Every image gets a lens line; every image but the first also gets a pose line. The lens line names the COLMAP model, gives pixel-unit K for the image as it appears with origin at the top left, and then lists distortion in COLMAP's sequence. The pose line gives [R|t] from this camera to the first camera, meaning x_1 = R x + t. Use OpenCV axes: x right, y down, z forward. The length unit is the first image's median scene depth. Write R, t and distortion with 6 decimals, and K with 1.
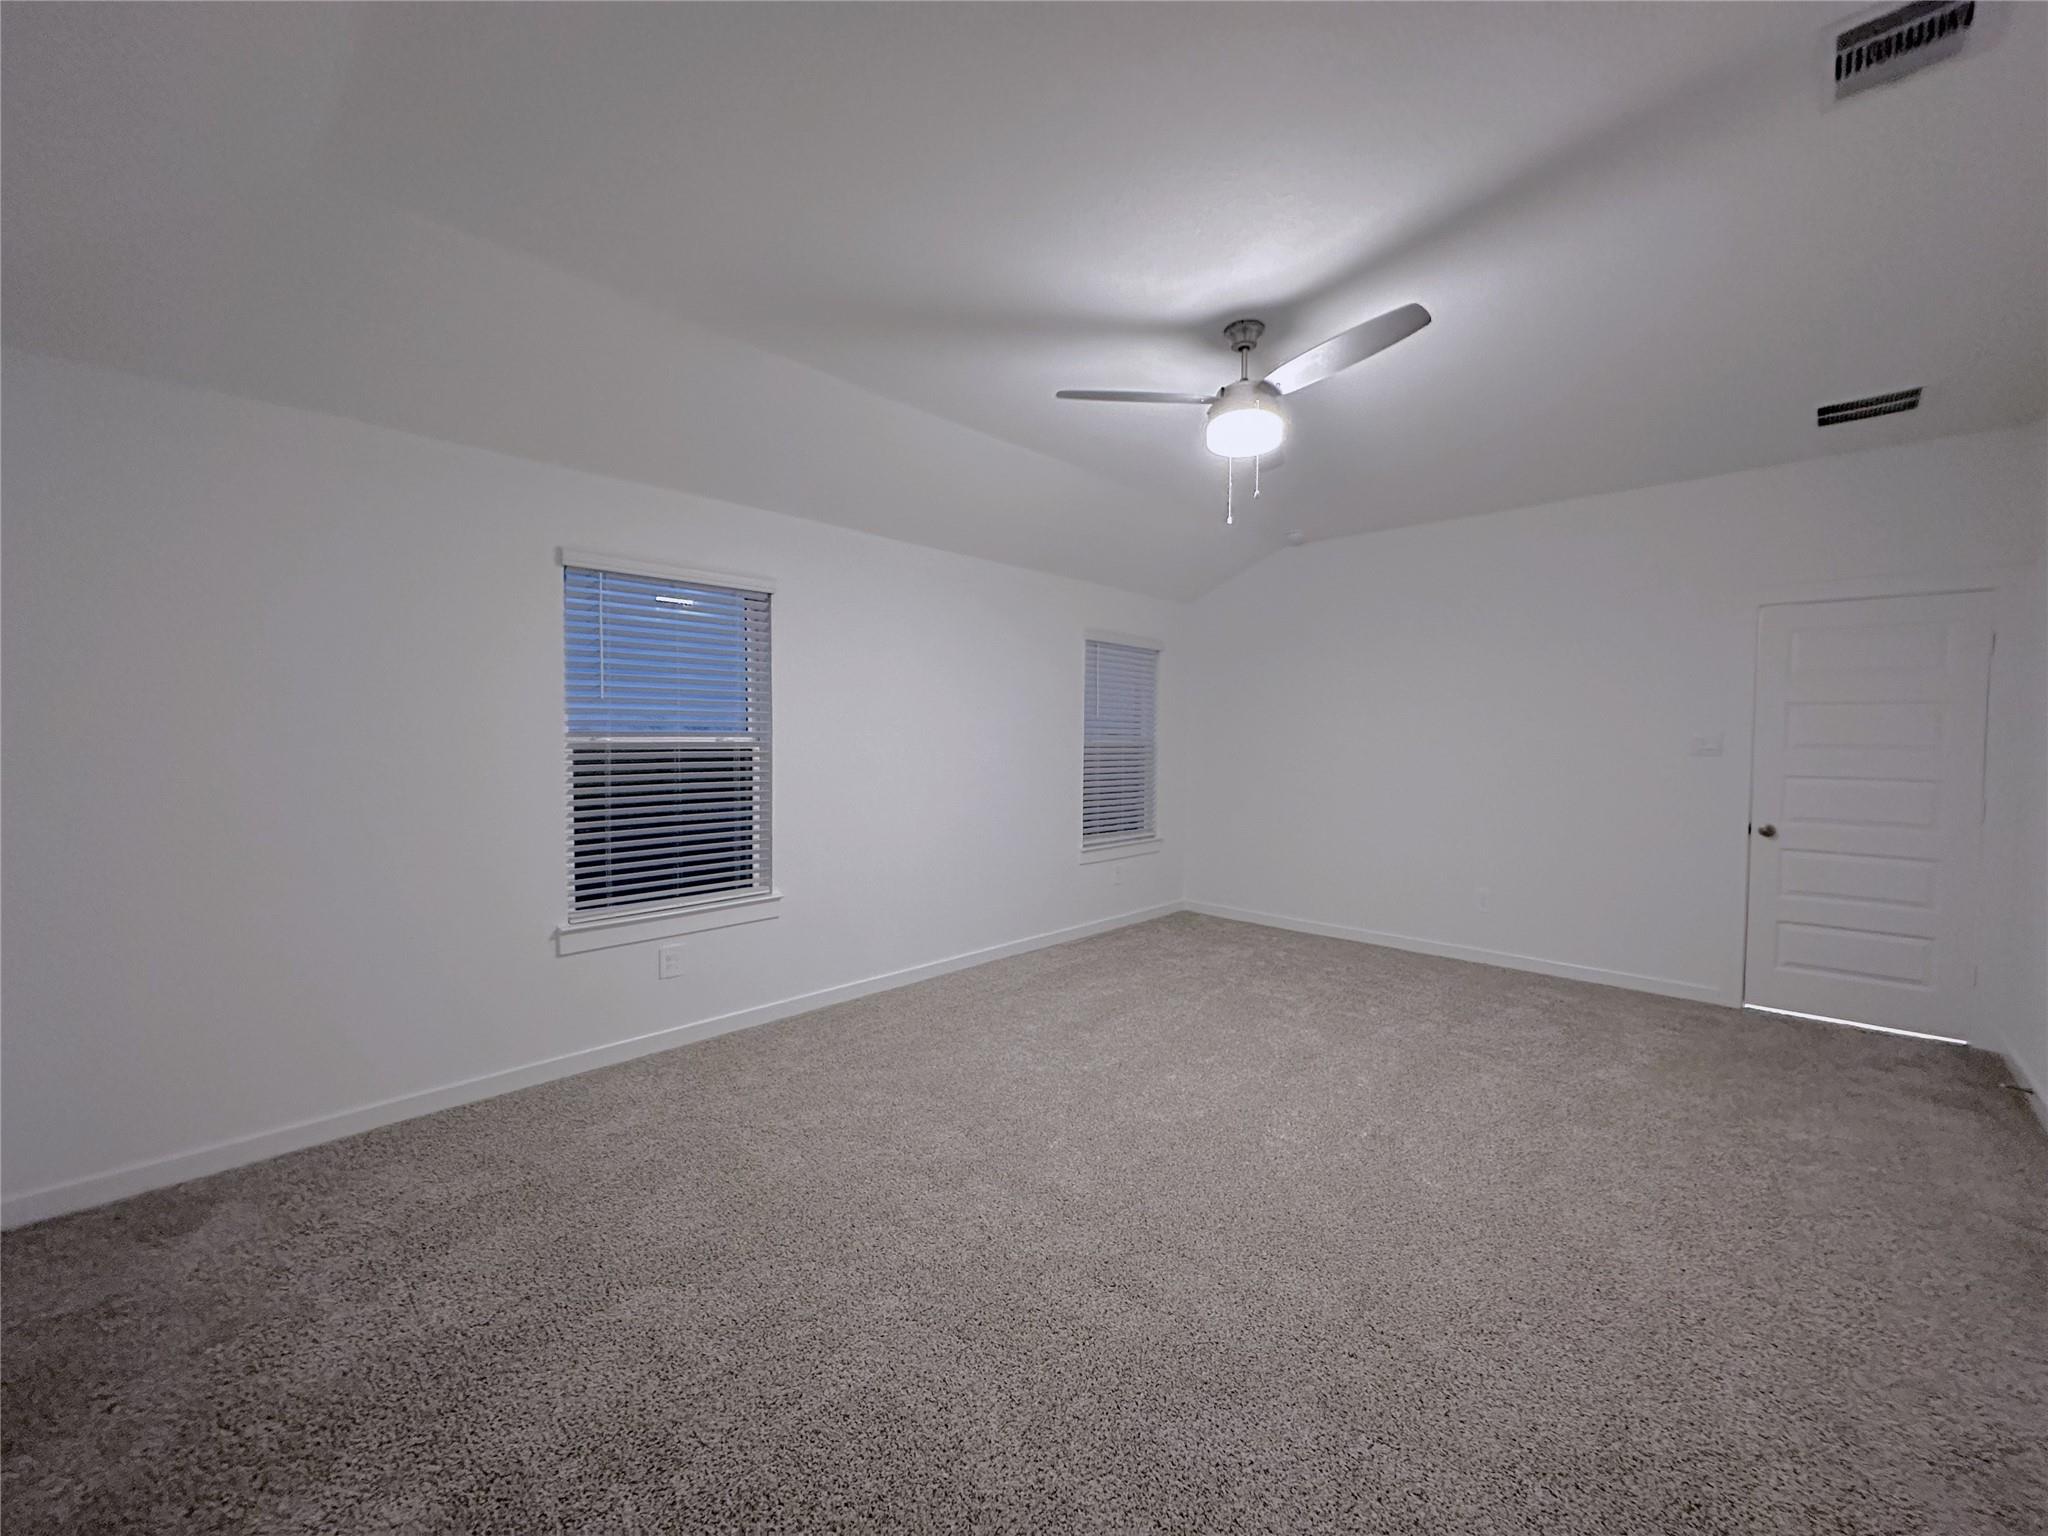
lens RADIAL K [[815.6, 0, 1027.8], [0, 815.6, 757.3], [0, 0, 1]] dist [-0.003028, 0.000128]
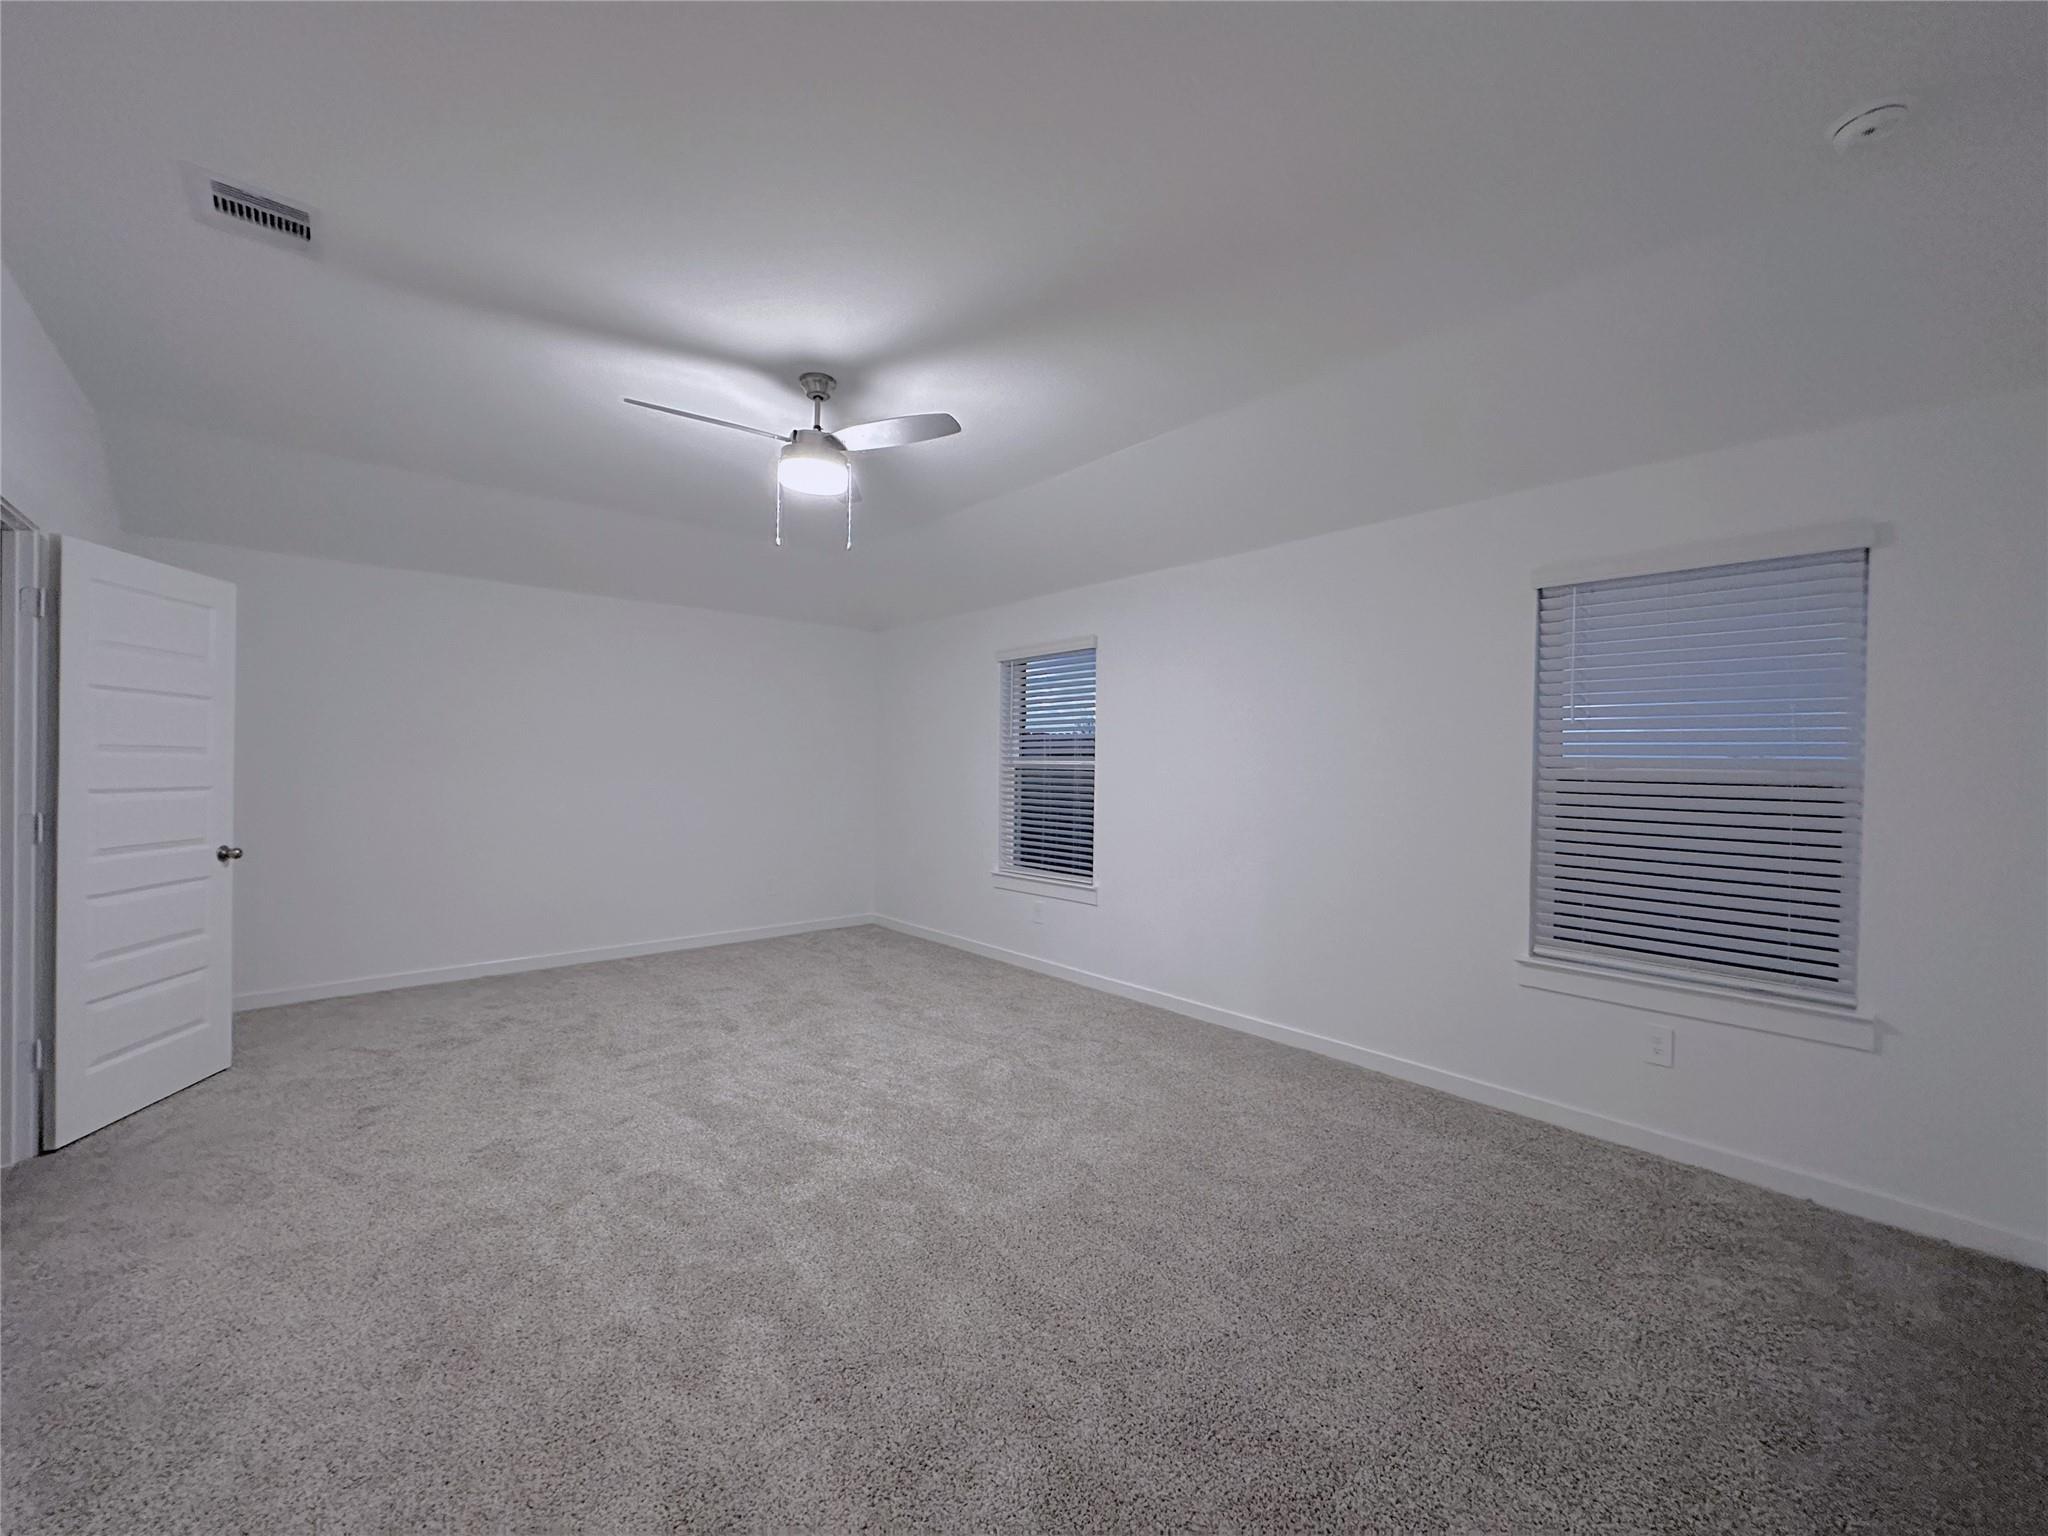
lens RADIAL K [[815.6, 0, 1027.8], [0, 815.6, 766.4], [0, 0, 1]] dist [-0.003028, 0.000128]
pose [[-0.081138, 0.003478, -0.996697, 0.942021], [-0.032382, 0.999457, 0.006124, -0.019828], [0.996177, 0.032772, -0.080981, 0.994820]]
